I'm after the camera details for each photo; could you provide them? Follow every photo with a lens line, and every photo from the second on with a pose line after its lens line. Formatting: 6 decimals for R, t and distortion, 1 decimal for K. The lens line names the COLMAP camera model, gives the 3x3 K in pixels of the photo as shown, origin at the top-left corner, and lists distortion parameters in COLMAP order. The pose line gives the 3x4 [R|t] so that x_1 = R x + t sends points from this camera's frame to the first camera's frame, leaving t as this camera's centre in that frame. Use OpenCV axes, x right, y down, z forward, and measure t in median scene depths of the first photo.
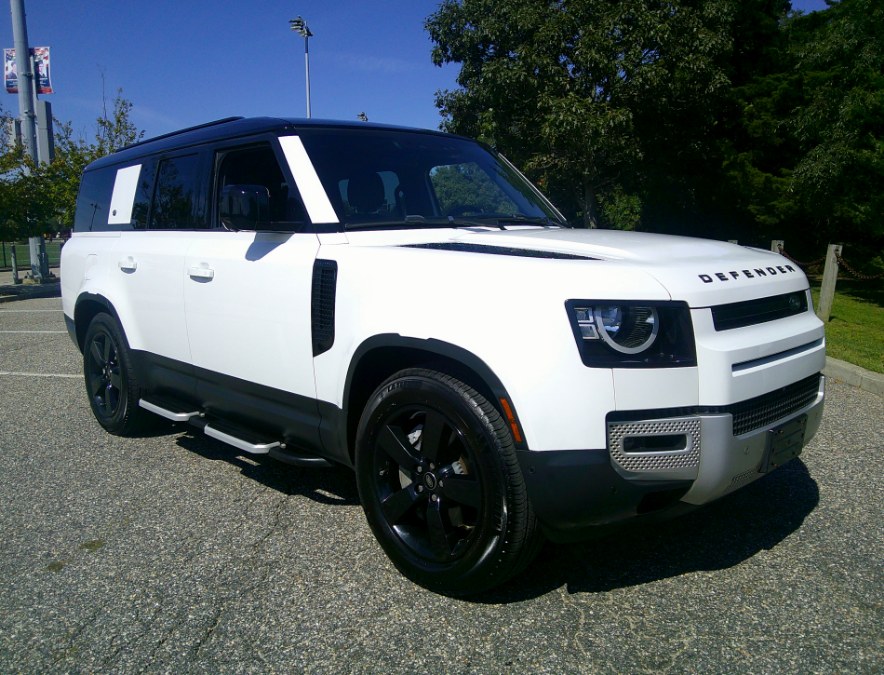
lens RADIAL K [[753.8, 0, 442.3], [0, 753.8, 339.5], [0, 0, 1]] dist [0.033284, -0.076539]
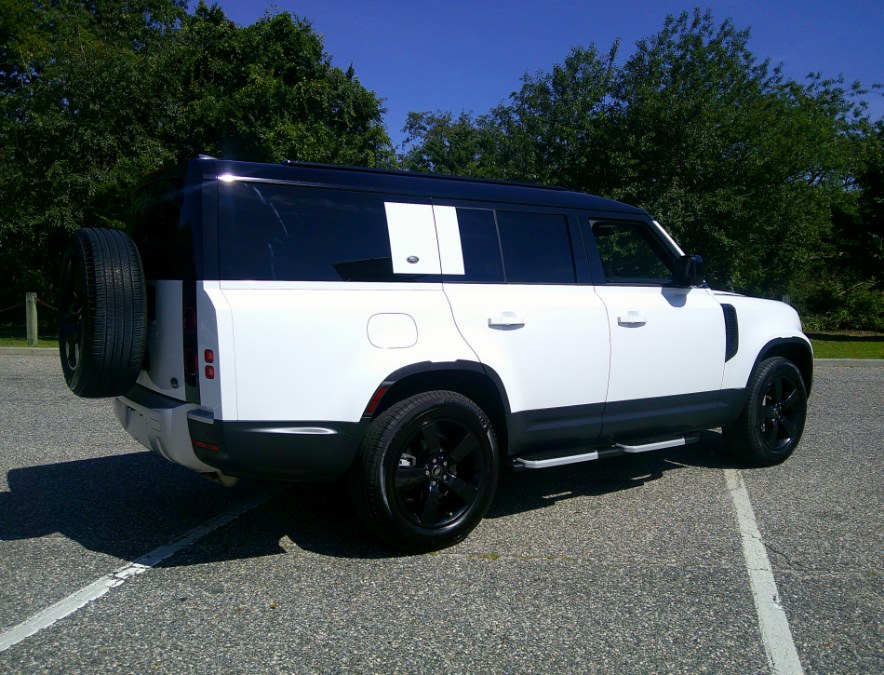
lens RADIAL K [[779.7, 0, 429.3], [0, 779.7, 338.3], [0, 0, 1]] dist [0.043442, -0.102188]
pose [[0.153698, -0.061713, 0.986189, -1.302503], [0.132499, 0.990321, 0.041322, -0.123959], [-0.979194, 0.124318, 0.160388, 0.908383]]
